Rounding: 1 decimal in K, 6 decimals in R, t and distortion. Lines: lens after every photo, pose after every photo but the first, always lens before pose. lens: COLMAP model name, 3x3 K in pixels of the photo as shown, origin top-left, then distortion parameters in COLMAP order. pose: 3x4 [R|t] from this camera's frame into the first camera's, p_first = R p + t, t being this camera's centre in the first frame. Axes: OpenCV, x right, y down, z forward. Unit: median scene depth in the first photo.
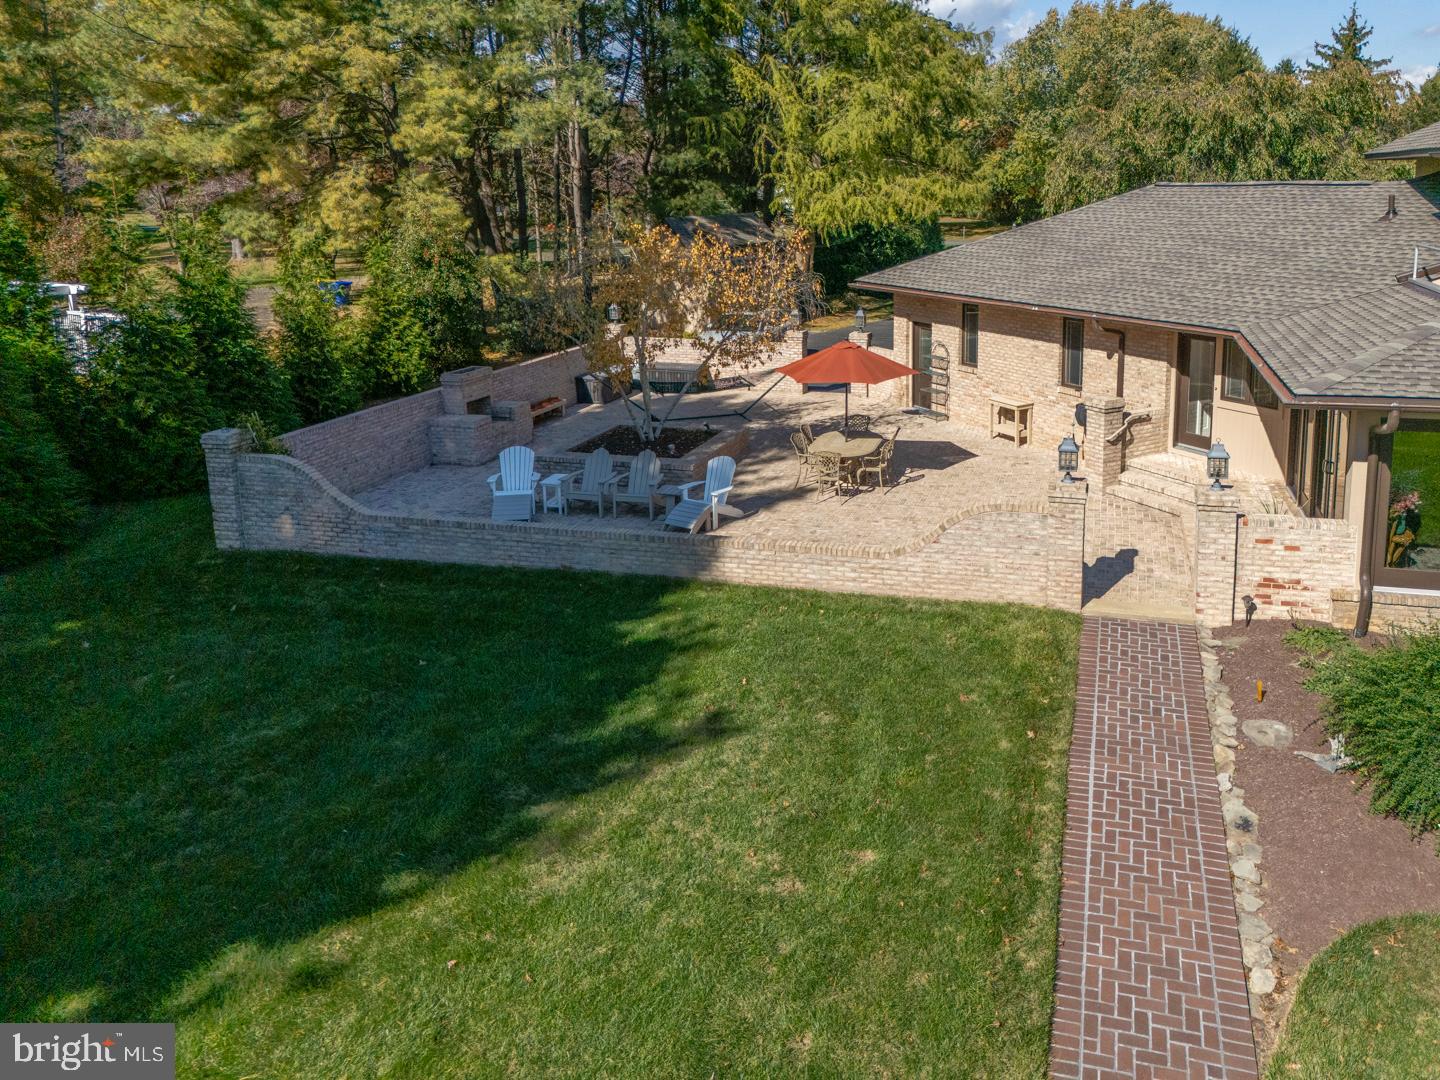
lens RADIAL K [[1114.4, 0, 815.5], [0, 1114.4, 374.2], [0, 0, 1]] dist [0.064284, -0.062232]
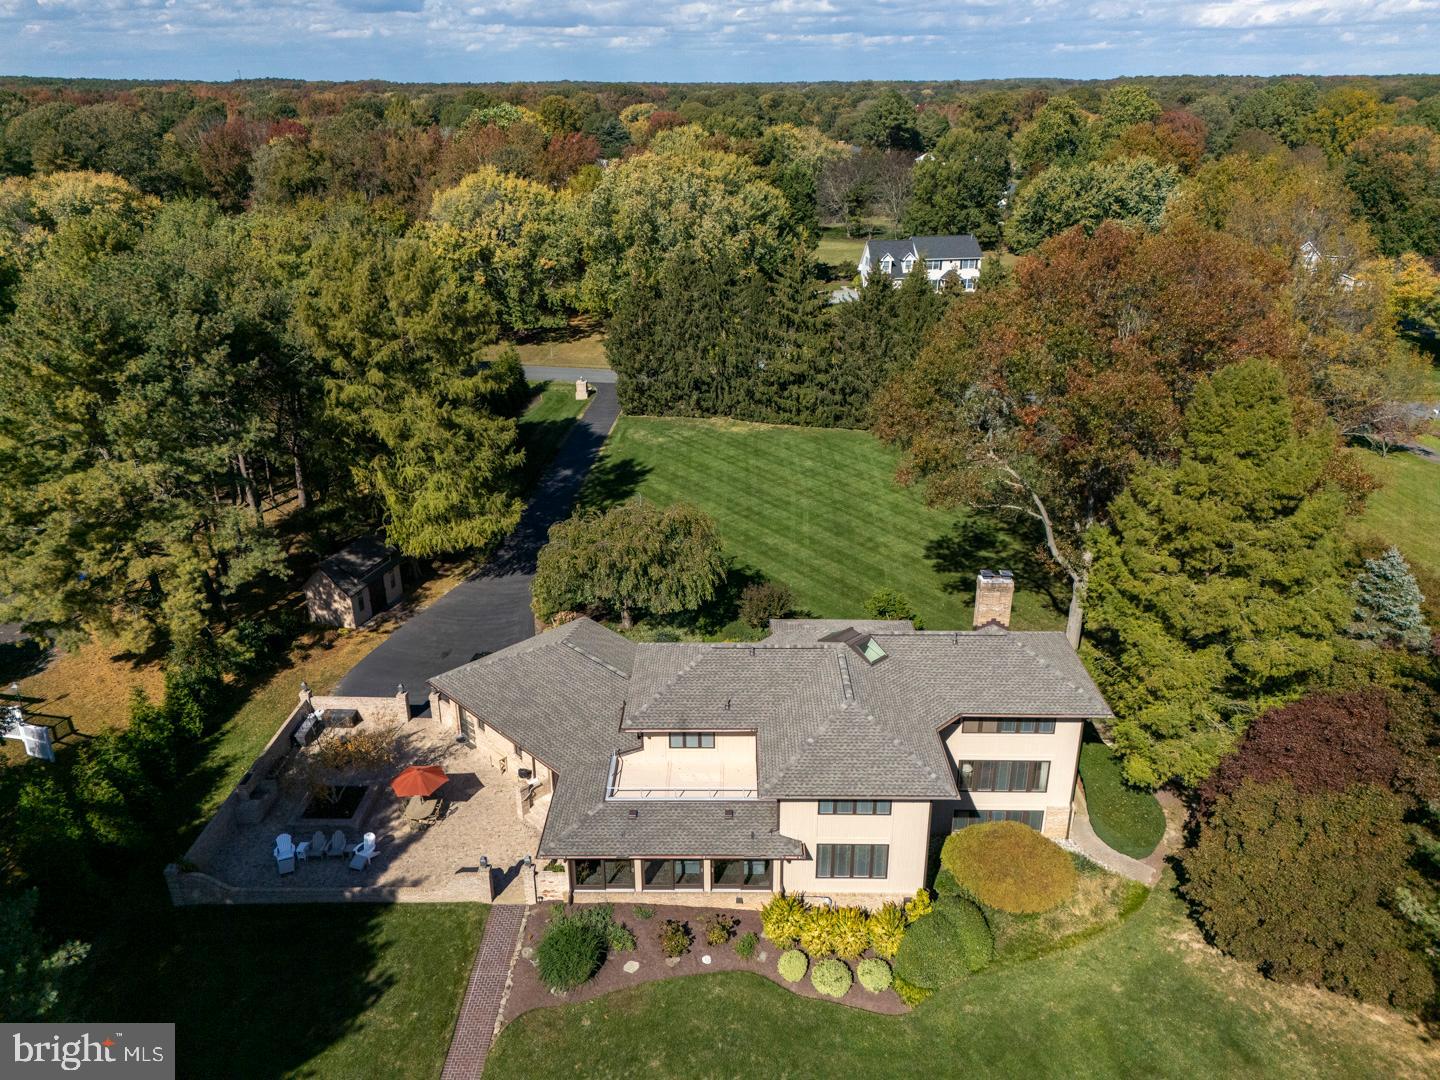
lens RADIAL K [[1052.0, 0, 720.0], [0, 1052.0, 540.0], [0, 0, 1]] dist [0.064459, -0.101956]
pose [[0.972432, -0.087869, 0.215996, 0.139245], [0.036778, 0.972487, 0.230037, -0.664697], [-0.230267, -0.215752, 0.948909, -0.813424]]
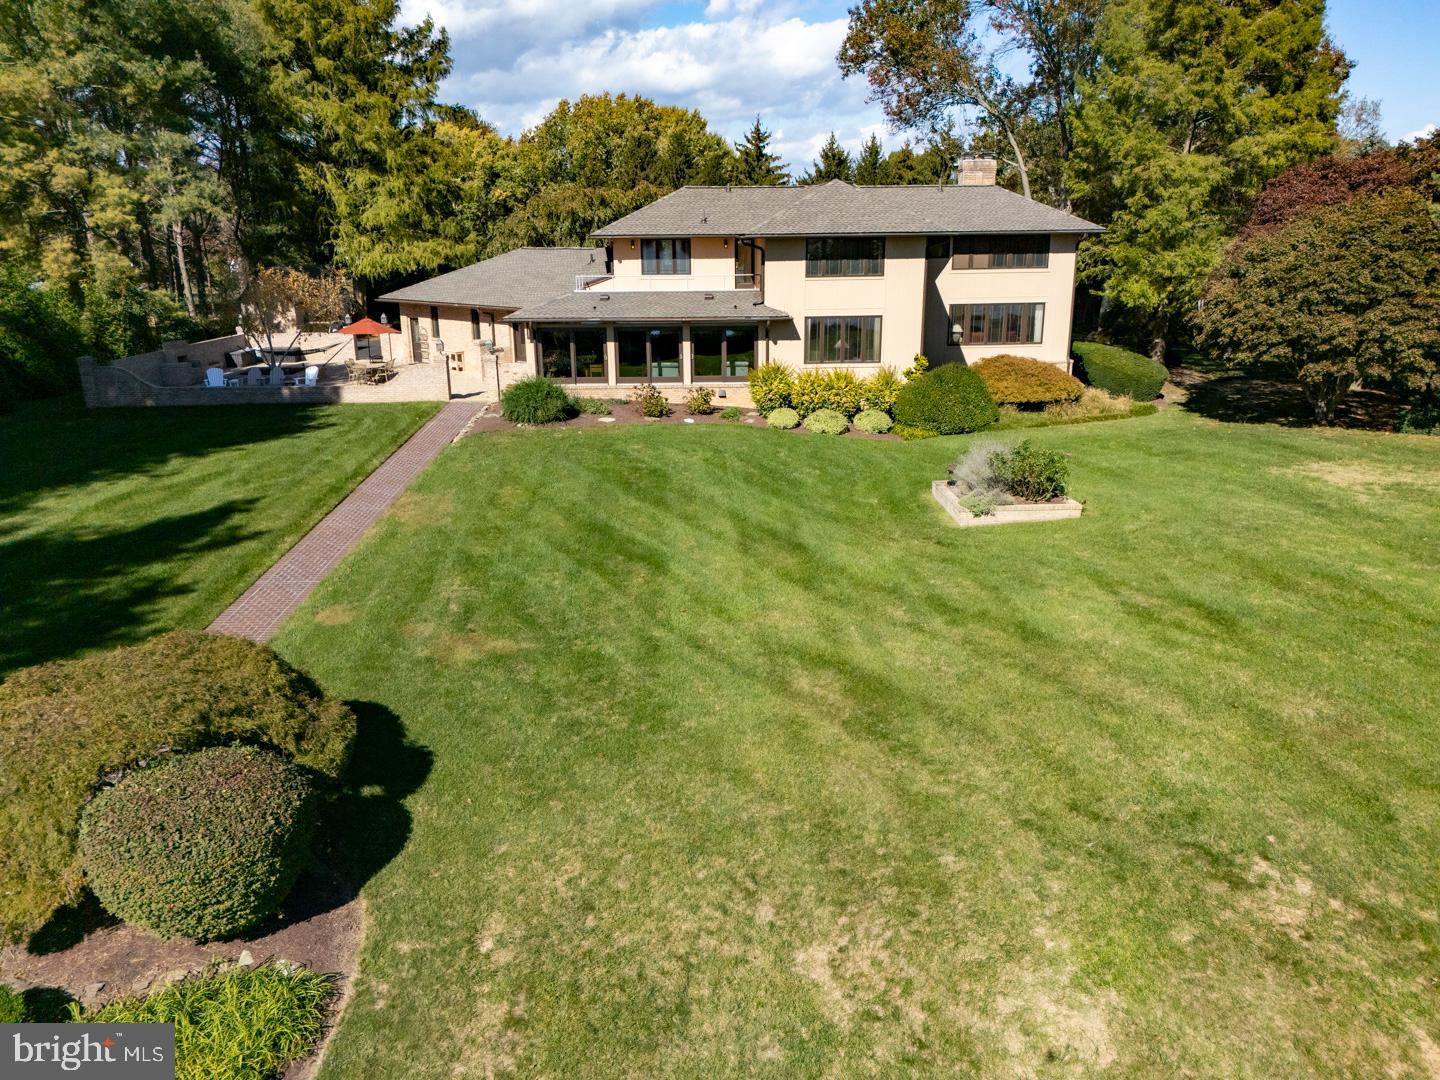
lens RADIAL K [[1056.4, 0, 720.0], [0, 1056.4, 540.0], [0, 0, 1]] dist [0.064836, -0.066554]
pose [[0.959771, -0.079563, 0.269277, 0.062878], [0.050672, 0.992348, 0.112598, 0.133307], [-0.276175, -0.094423, 0.956458, -0.841369]]
